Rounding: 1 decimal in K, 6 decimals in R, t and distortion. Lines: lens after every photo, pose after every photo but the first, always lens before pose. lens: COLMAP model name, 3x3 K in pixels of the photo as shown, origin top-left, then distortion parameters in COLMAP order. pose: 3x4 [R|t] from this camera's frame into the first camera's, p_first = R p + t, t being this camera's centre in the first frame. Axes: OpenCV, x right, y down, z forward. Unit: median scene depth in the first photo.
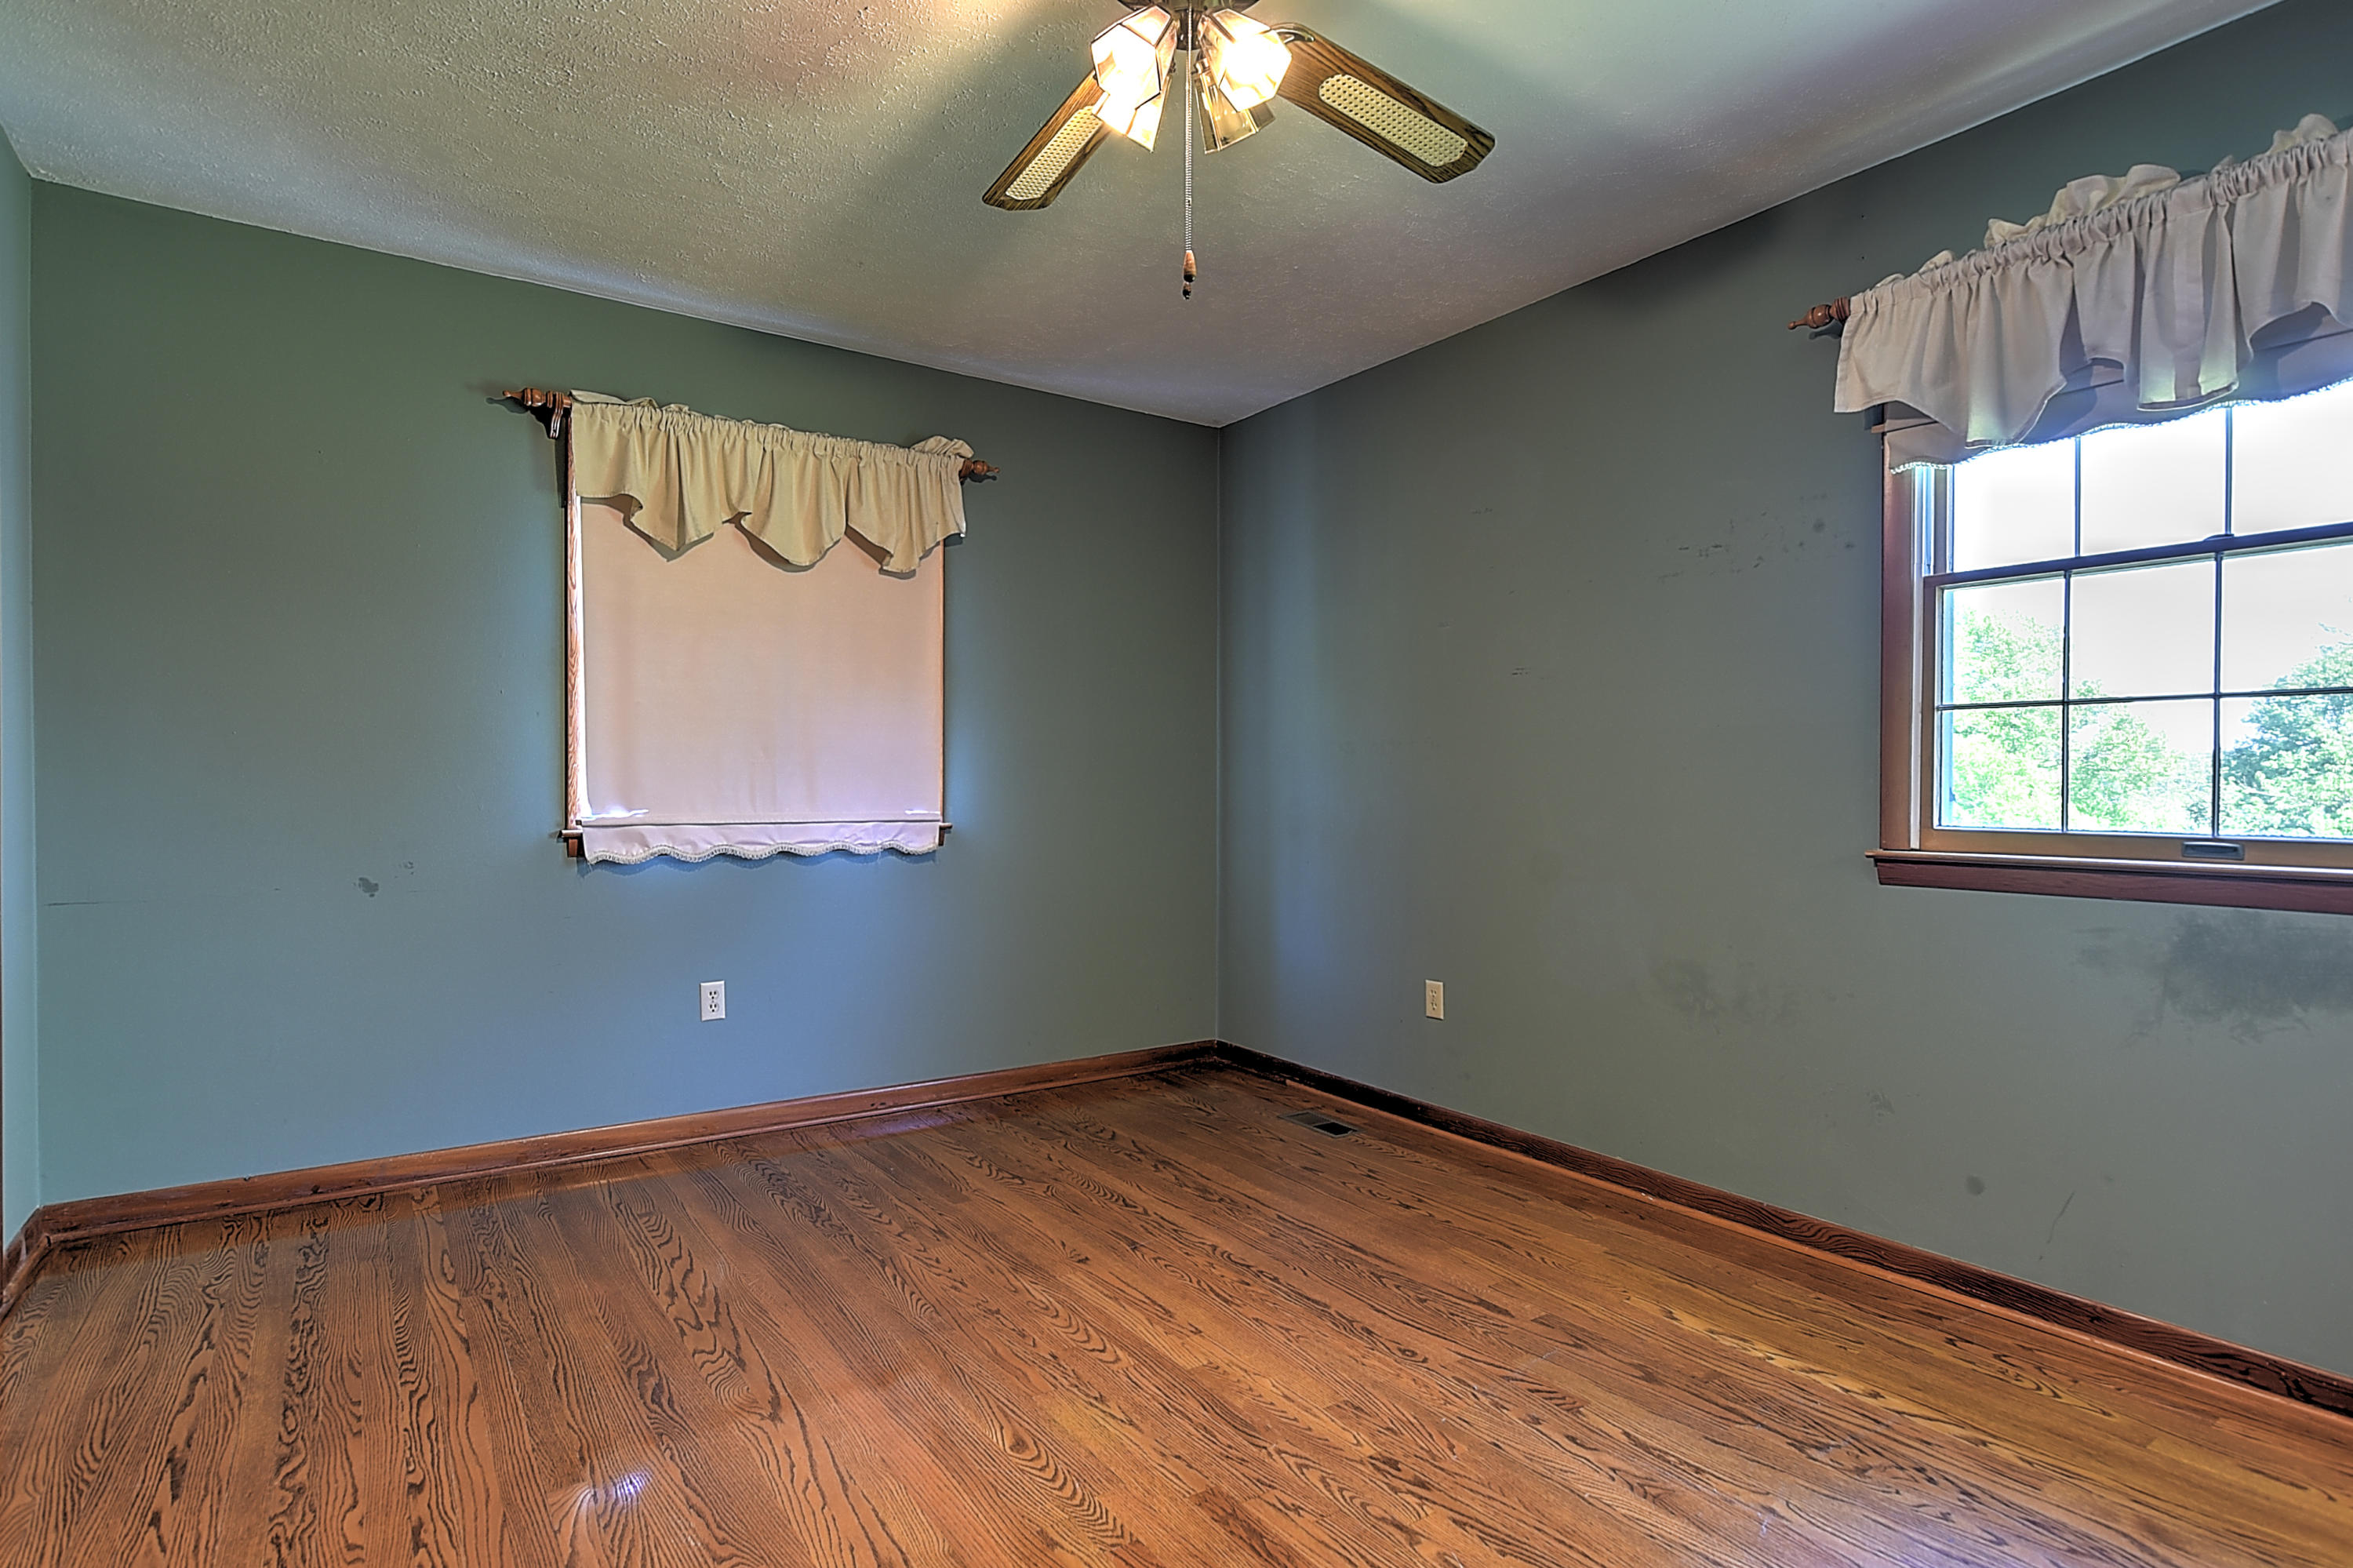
lens RADIAL K [[1213.8, 0, 1133.1], [0, 1213.8, 780.6], [0, 0, 1]] dist [-0.012721, 0.005452]
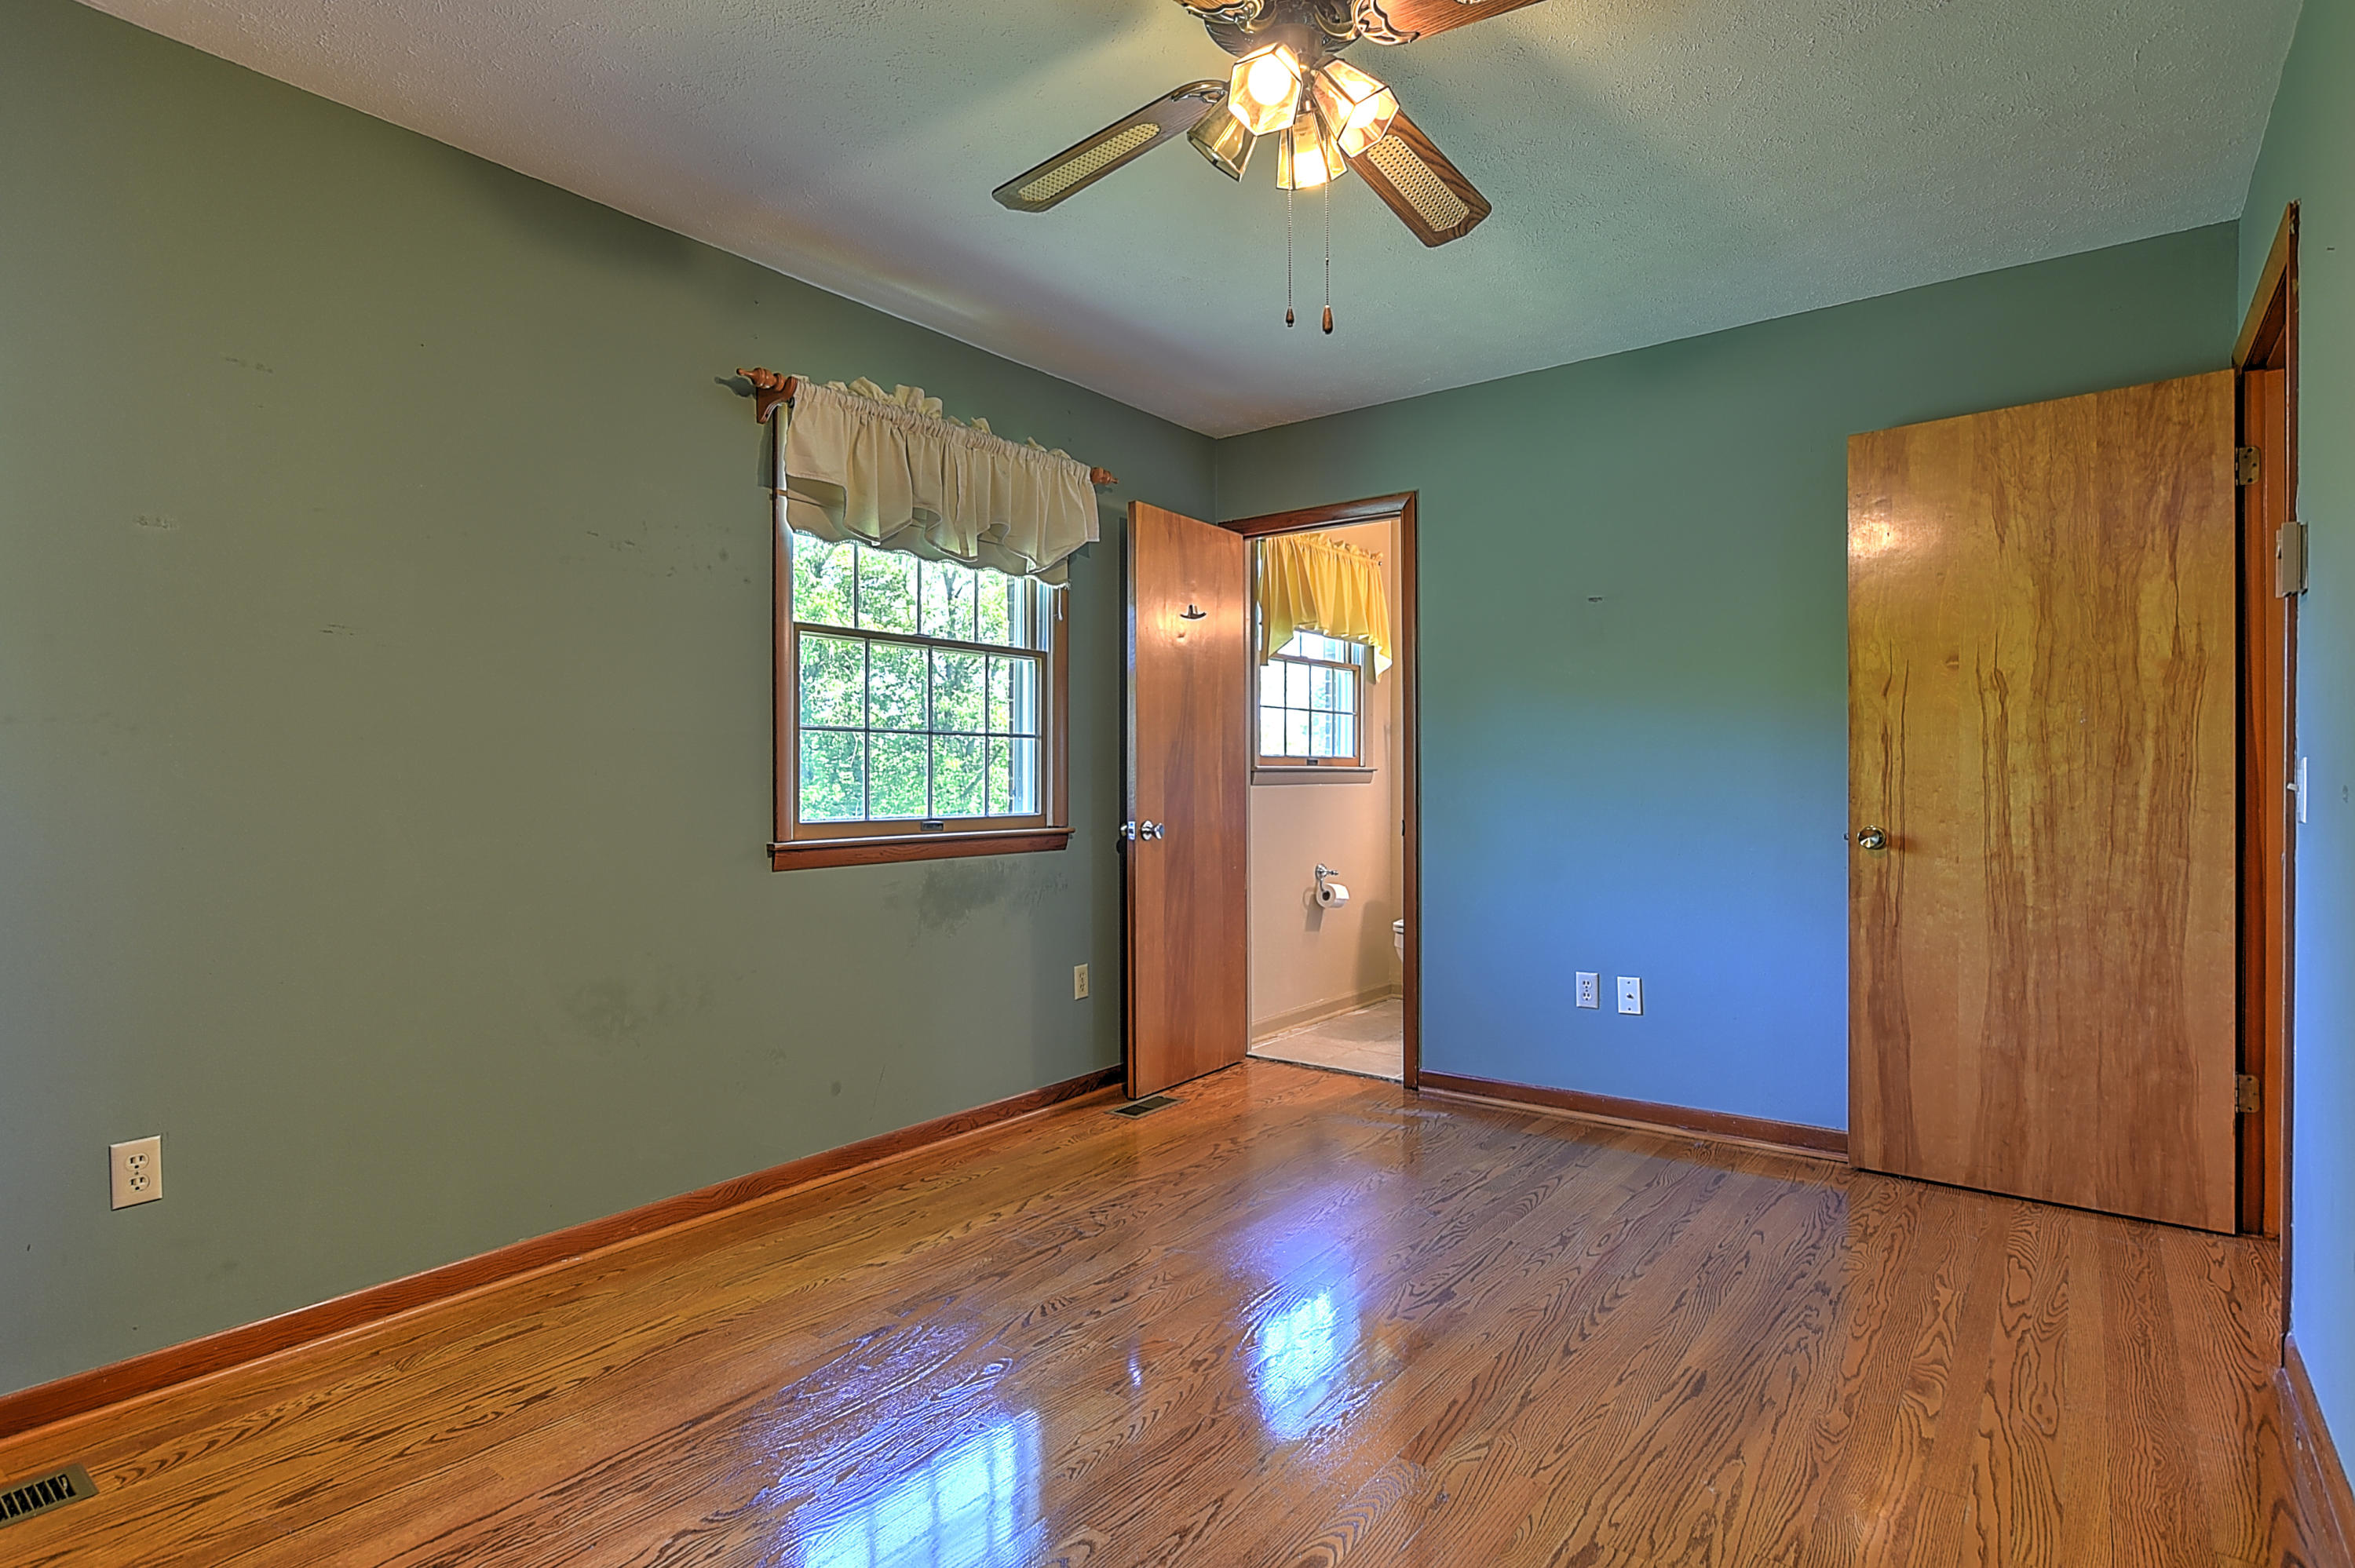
lens RADIAL K [[1214.6, 0, 1187.0], [0, 1214.6, 785.1], [0, 0, 1]] dist [-0.012721, 0.005452]
pose [[-0.351995, -0.004163, 0.935993, -0.742255], [0.002919, 0.999980, 0.005545, -0.006454], [-0.935997, 0.004684, -0.351976, 1.188938]]
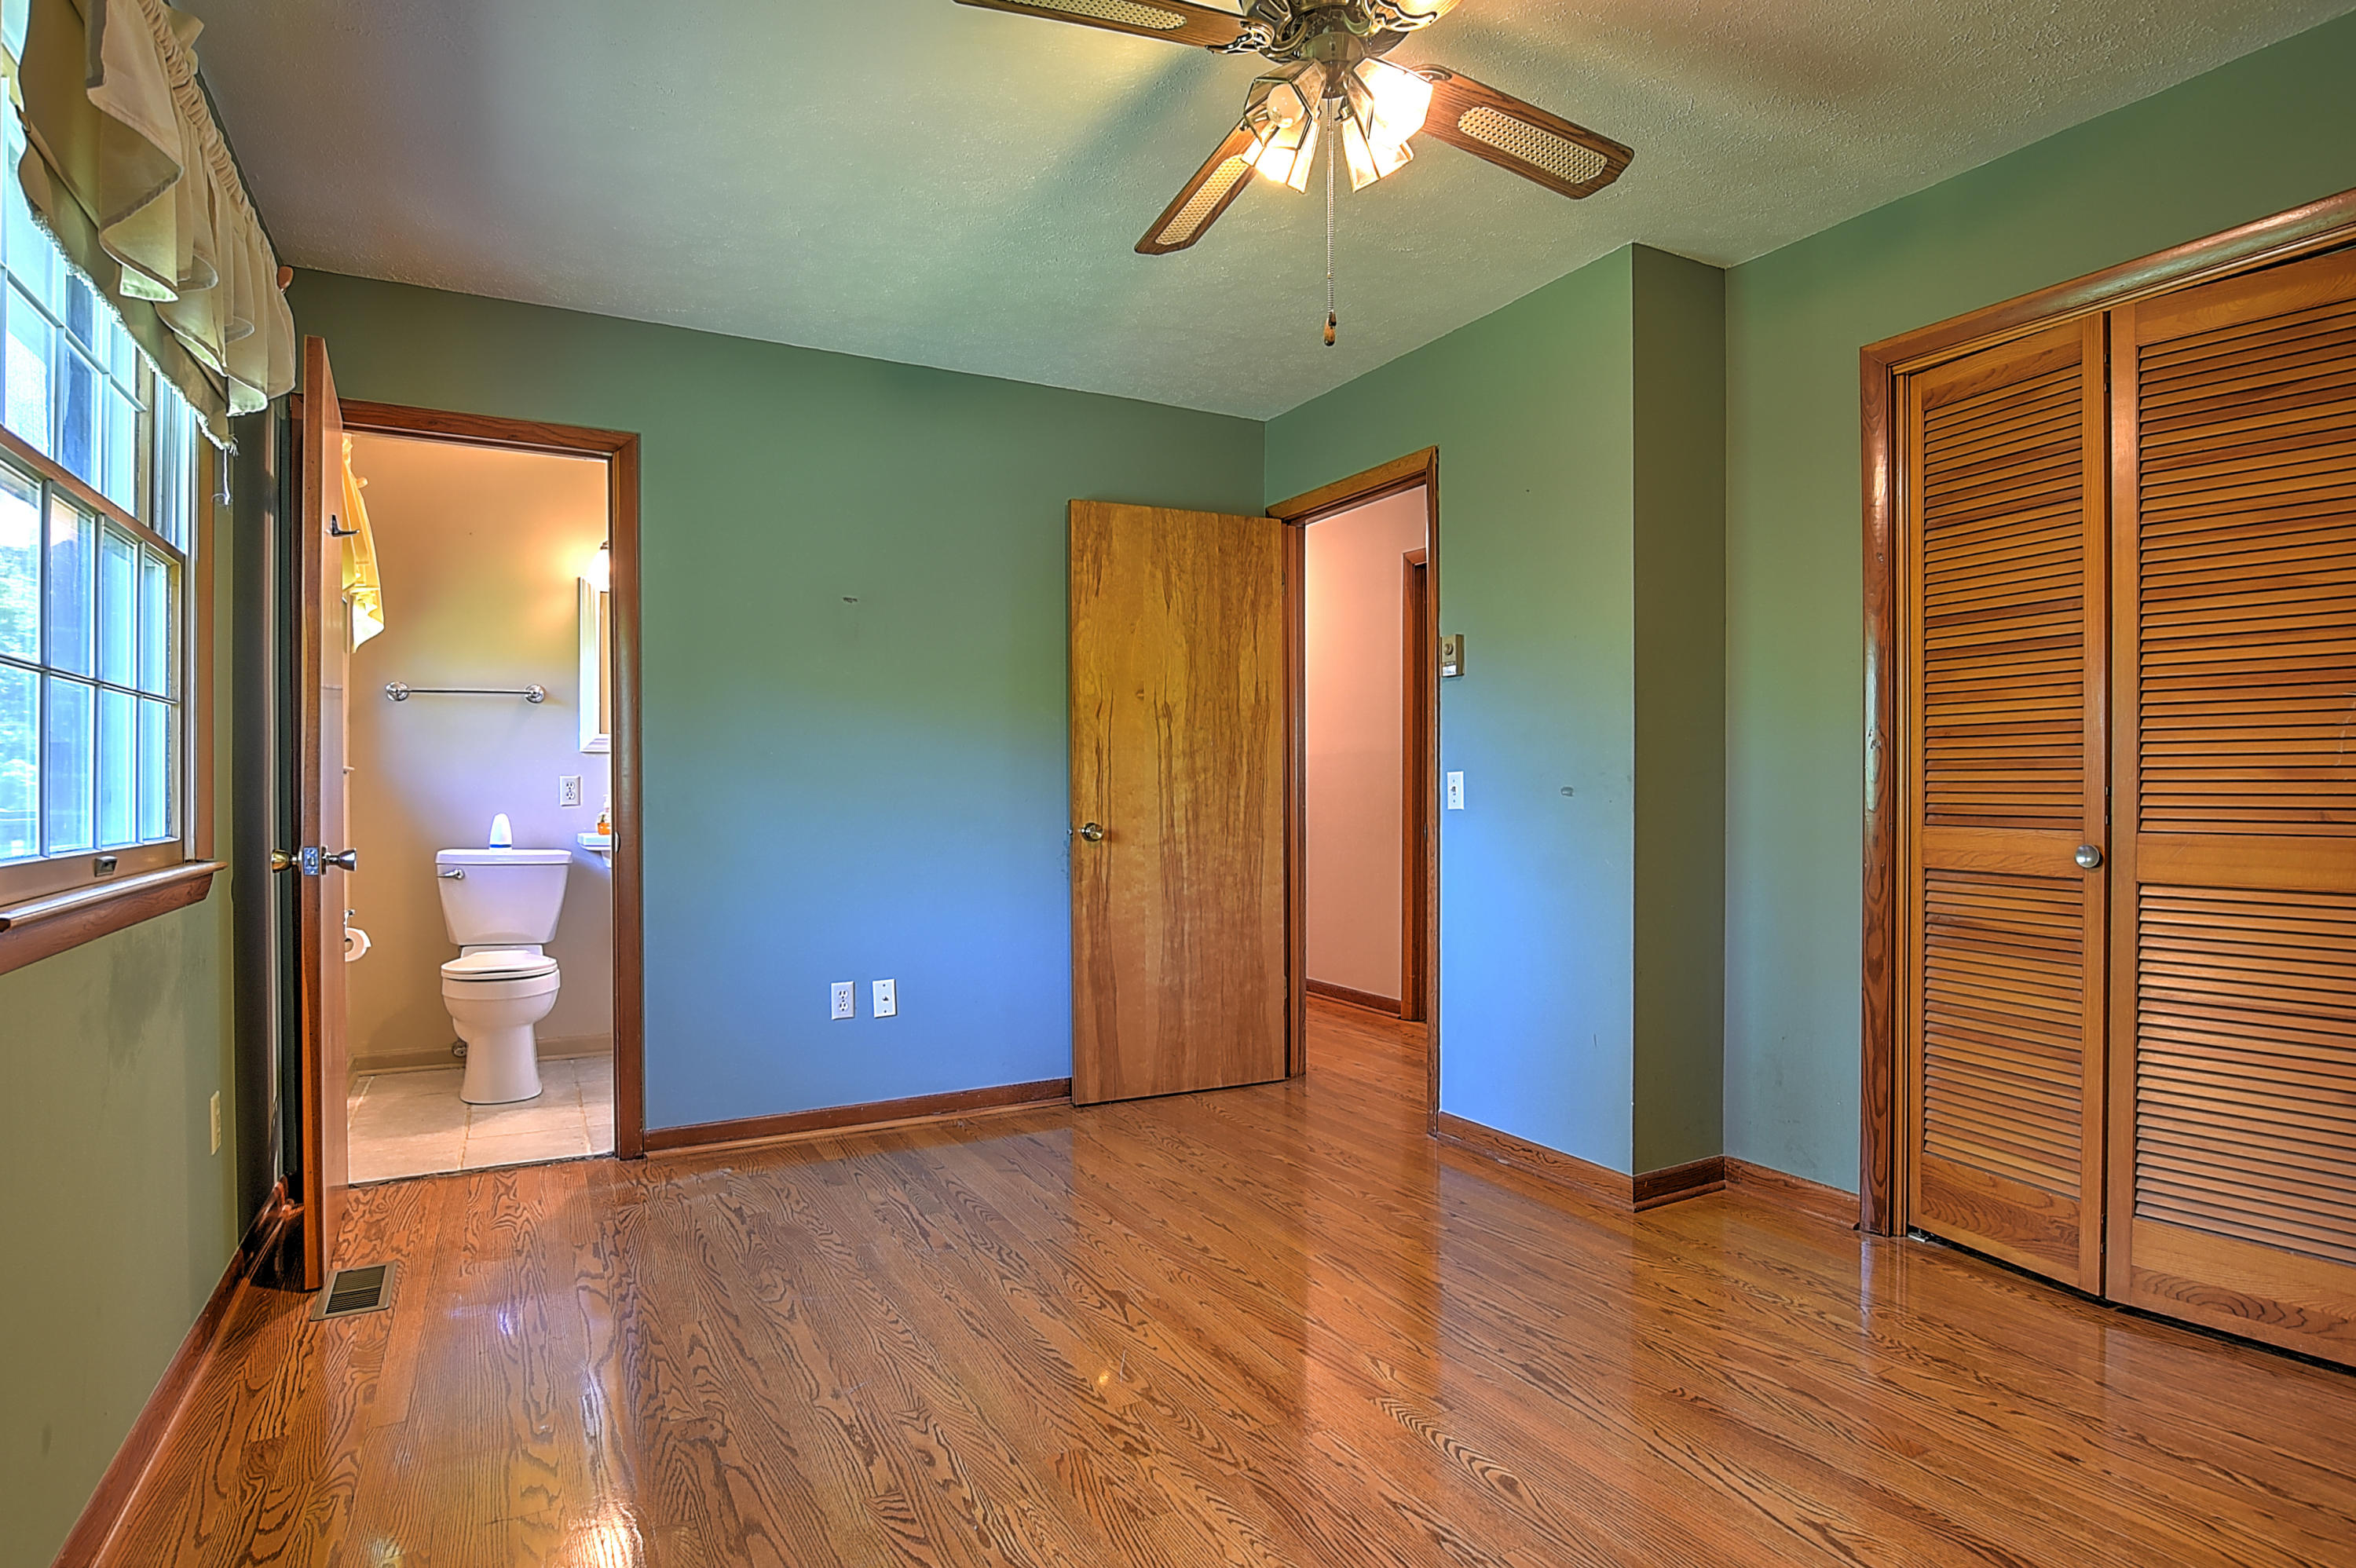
lens RADIAL K [[1215.2, 0, 1171.1], [0, 1215.2, 786.3], [0, 0, 1]] dist [-0.012721, 0.005452]
pose [[-0.997130, -0.000383, 0.075708, 0.084082], [-0.000522, 0.999998, -0.001808, 0.003374], [-0.075707, -0.001842, -0.997128, 1.686539]]
